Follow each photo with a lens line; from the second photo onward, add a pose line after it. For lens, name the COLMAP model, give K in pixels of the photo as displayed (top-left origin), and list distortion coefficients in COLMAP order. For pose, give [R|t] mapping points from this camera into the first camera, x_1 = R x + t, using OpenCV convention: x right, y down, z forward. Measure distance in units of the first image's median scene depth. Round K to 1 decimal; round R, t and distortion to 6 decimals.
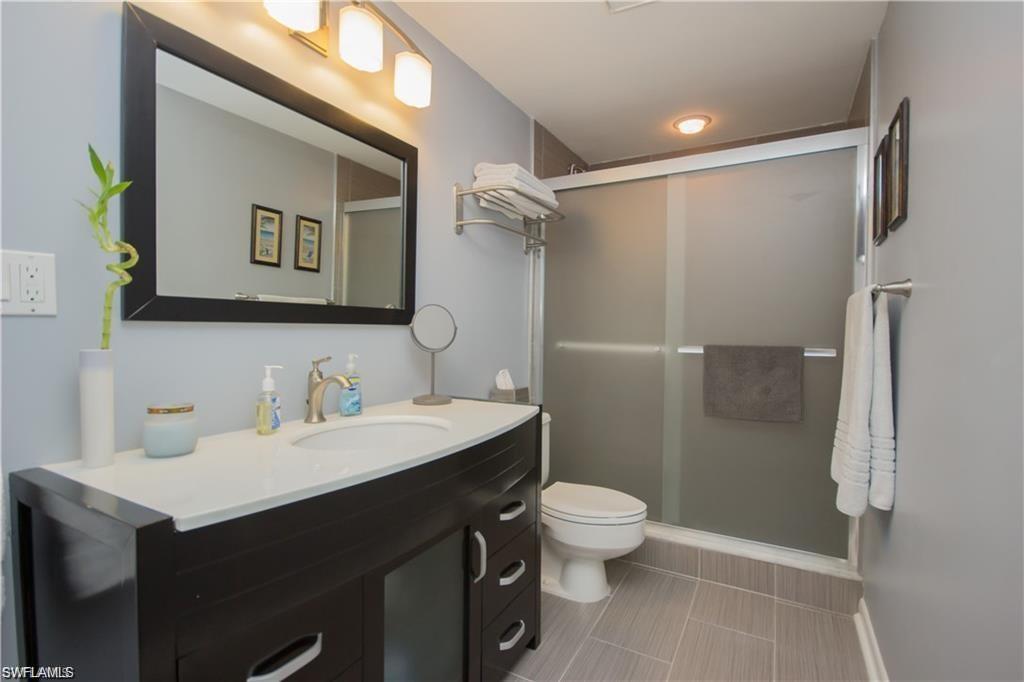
lens RADIAL K [[483.6, 0, 514.6], [0, 483.6, 343.4], [0, 0, 1]] dist [-0.004091, -0.000612]
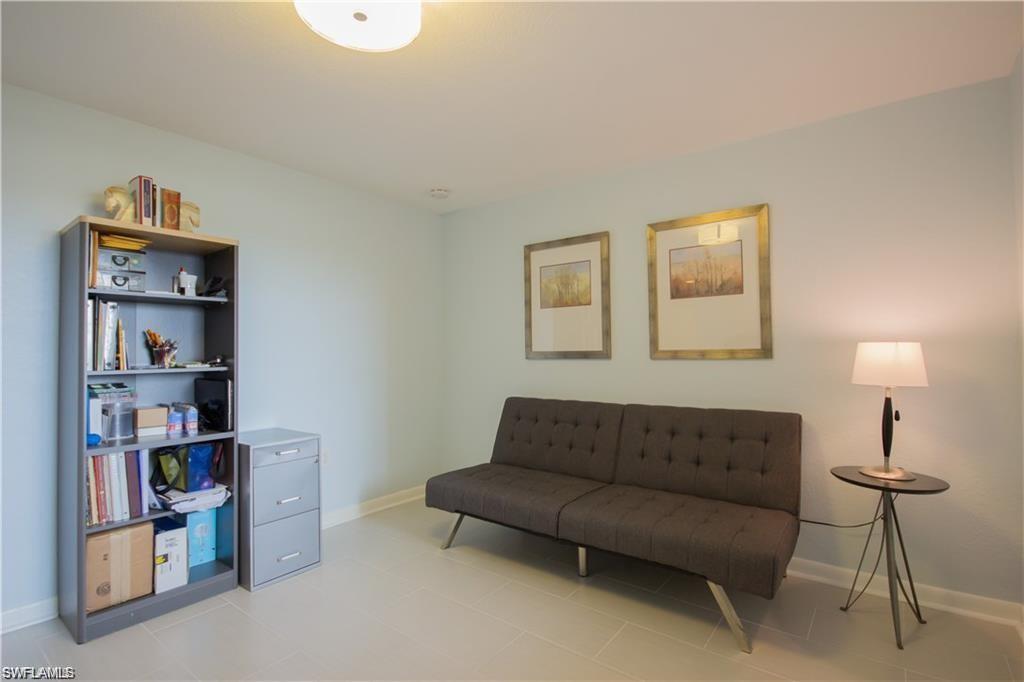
lens RADIAL K [[483.6, 0, 514.6], [0, 483.6, 343.4], [0, 0, 1]] dist [-0.004091, -0.000612]
pose [[-0.131563, -0.019237, -0.991121, -0.046138], [-0.009346, 0.999791, -0.018164, -0.165471], [0.991264, 0.006873, -0.131716, 0.978000]]
